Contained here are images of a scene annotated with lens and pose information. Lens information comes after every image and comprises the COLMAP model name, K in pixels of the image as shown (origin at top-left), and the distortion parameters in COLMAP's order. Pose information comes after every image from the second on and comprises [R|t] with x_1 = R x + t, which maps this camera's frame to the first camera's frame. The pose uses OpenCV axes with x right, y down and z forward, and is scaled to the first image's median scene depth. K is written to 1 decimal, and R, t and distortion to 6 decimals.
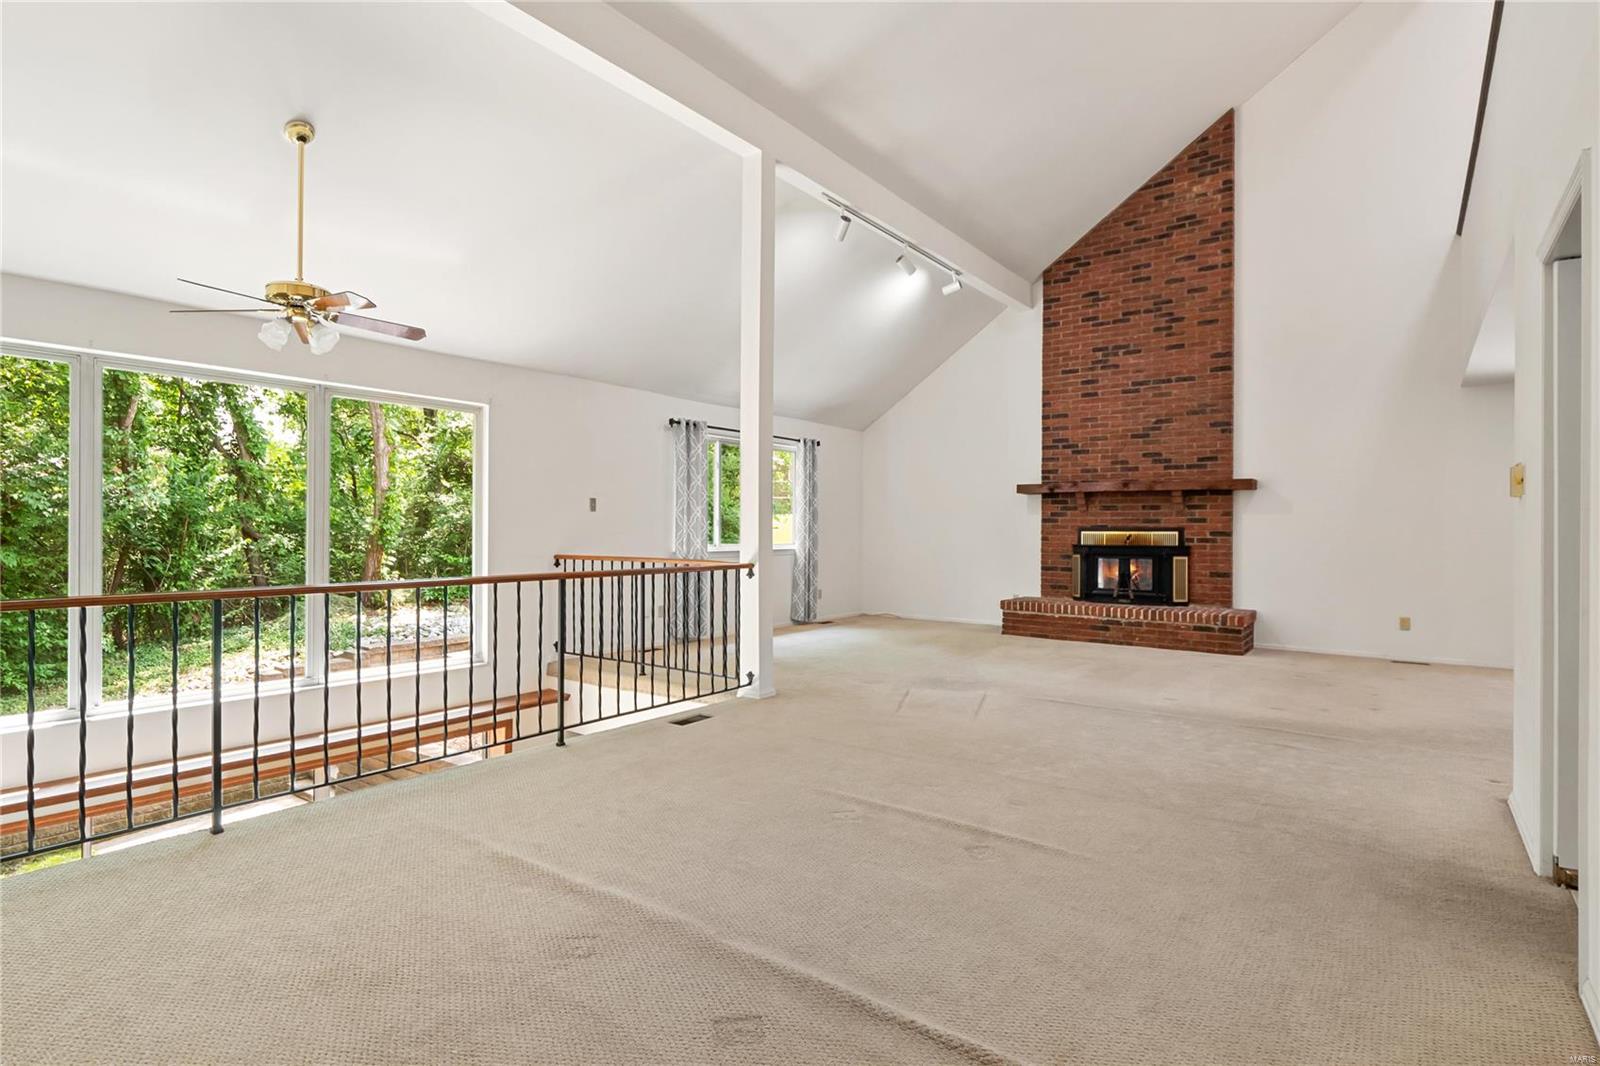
lens RADIAL K [[817.8, 0, 788.9], [0, 817.8, 531.6], [0, 0, 1]] dist [-0.001507, -0.002960]
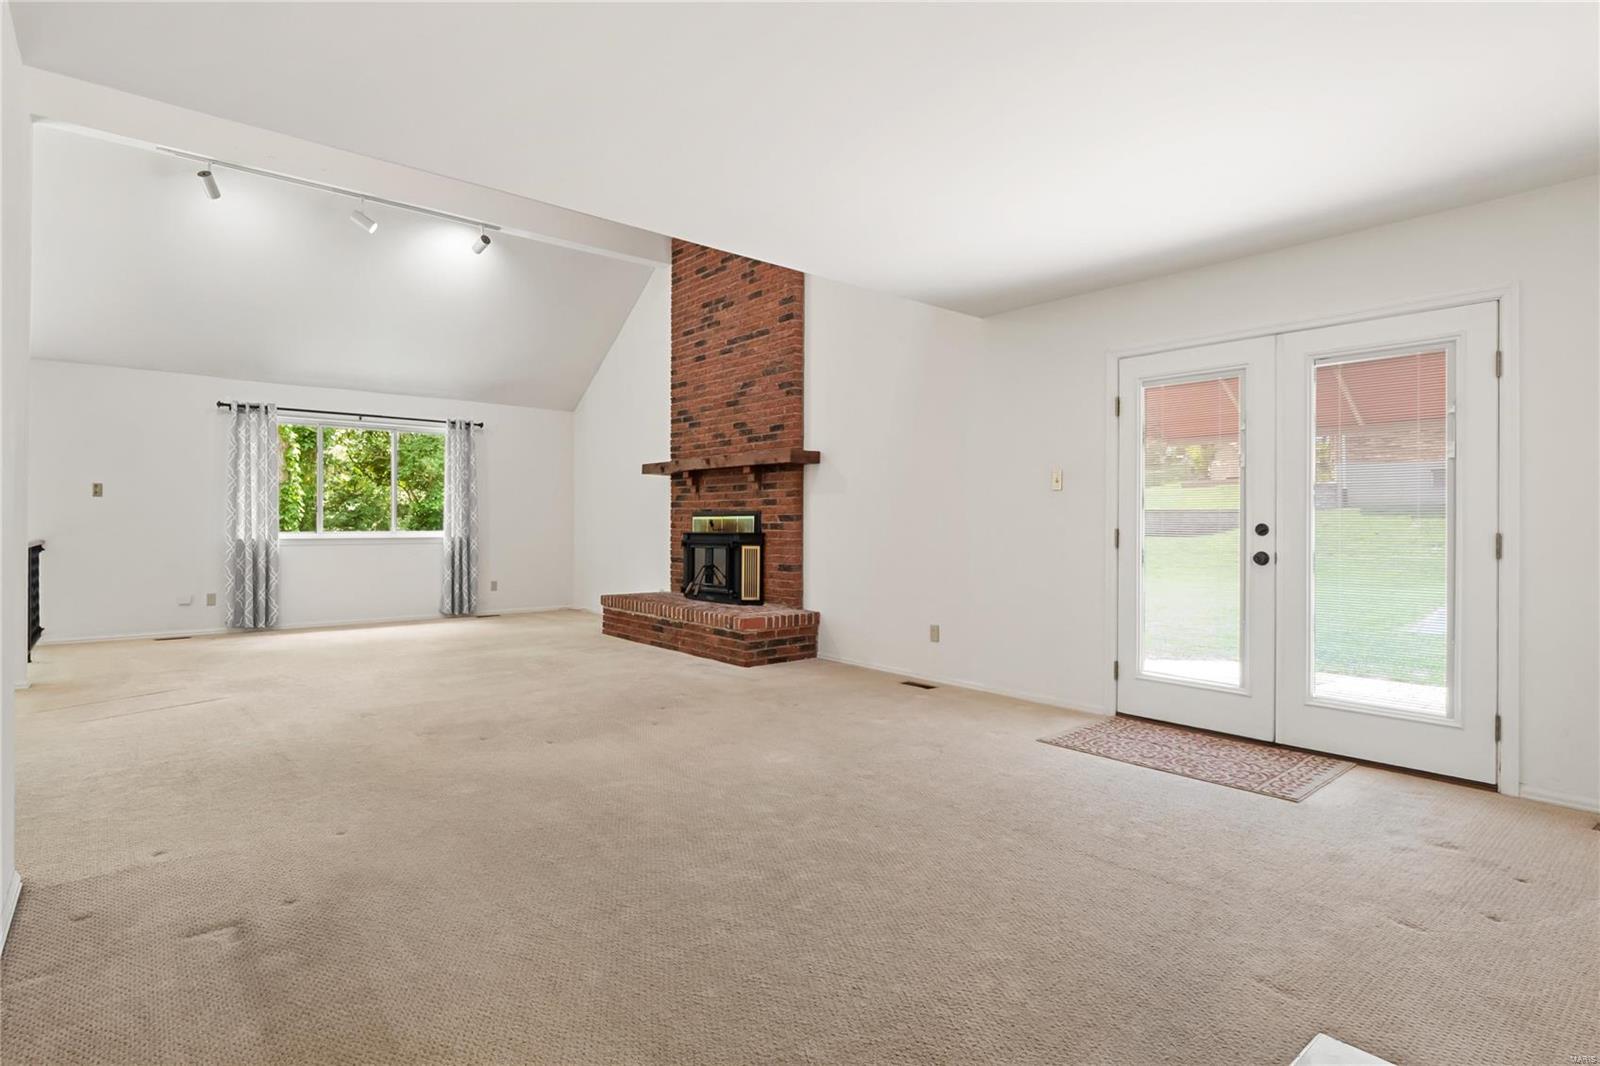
lens RADIAL K [[817.8, 0, 801.9], [0, 817.8, 523.5], [0, 0, 1]] dist [-0.001507, -0.002960]
pose [[0.975071, -0.001961, -0.221884, 0.705167], [0.001173, 0.999993, -0.003683, 0.010940], [0.221890, 0.003331, 0.975066, 0.194841]]
